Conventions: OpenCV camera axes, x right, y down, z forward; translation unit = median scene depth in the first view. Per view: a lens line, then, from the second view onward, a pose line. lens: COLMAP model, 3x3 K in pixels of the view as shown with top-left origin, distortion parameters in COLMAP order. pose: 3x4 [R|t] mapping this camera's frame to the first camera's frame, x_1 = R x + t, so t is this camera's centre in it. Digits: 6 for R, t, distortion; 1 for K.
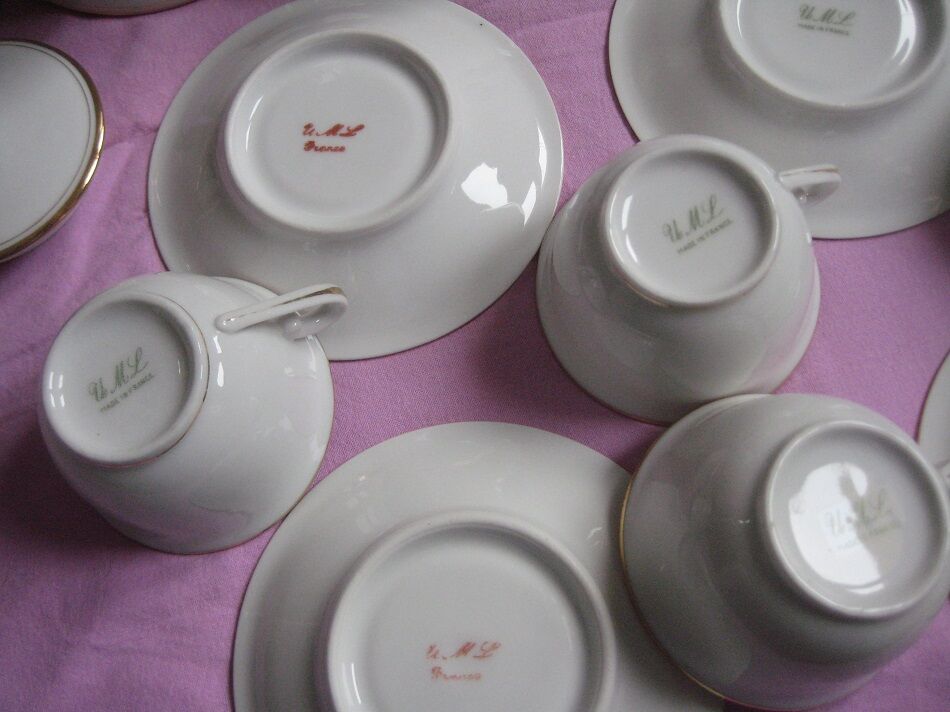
lens RADIAL K [[994.1, 0, 479.1], [0, 994.1, 352.0], [0, 0, 1]] dist [-0.051900, 0.000000]
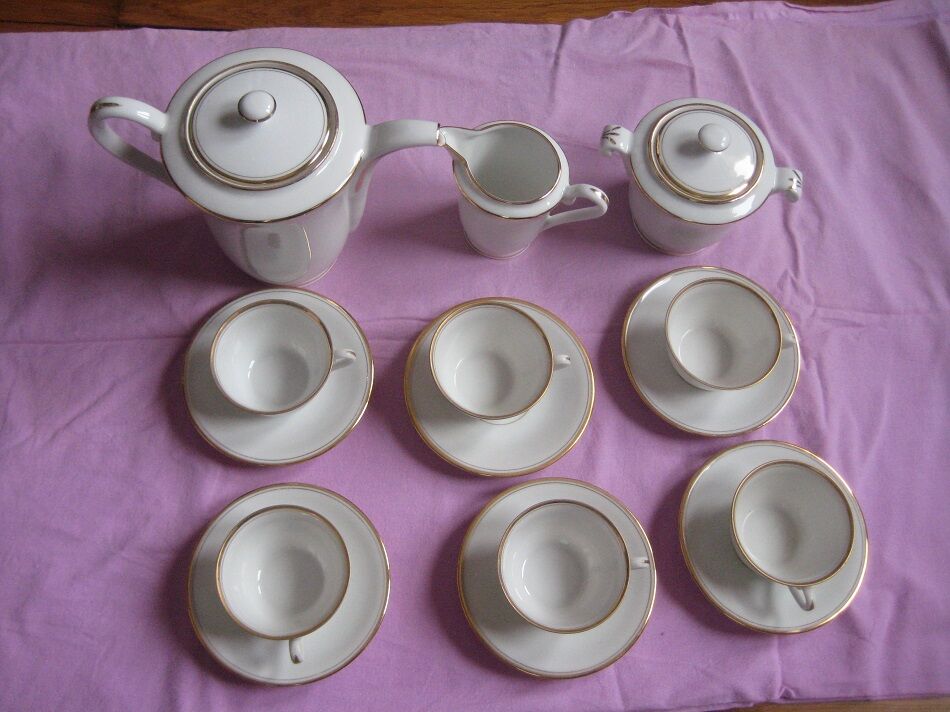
lens RADIAL K [[994.1, 0, 470.5], [0, 994.1, 356.9], [0, 0, 1]] dist [-0.051900, 0.000000]
pose [[0.959828, 0.279176, 0.028137, 0.215231], [-0.278661, 0.960162, -0.020880, -0.344893], [-0.032845, 0.012200, 0.999386, -1.391804]]
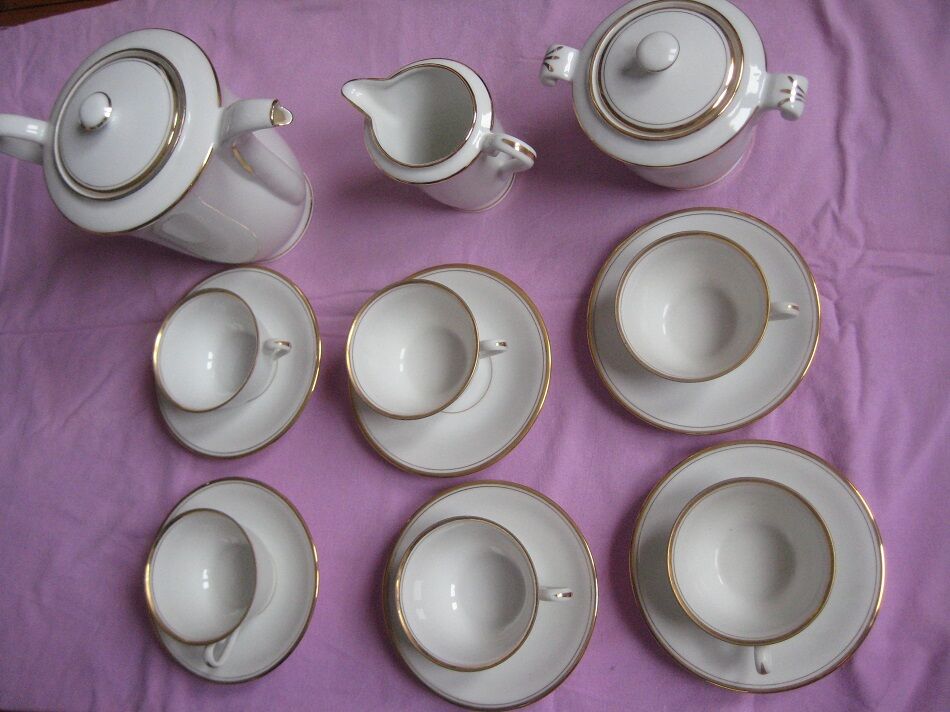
lens RADIAL K [[994.1, 0, 474.5], [0, 994.1, 351.4], [0, 0, 1]] dist [-0.051900, 0.000000]
pose [[0.909236, 0.259208, -0.325732, 1.120948], [-0.189029, 0.954243, 0.231708, -0.898724], [0.370888, -0.149104, 0.916630, -0.886286]]
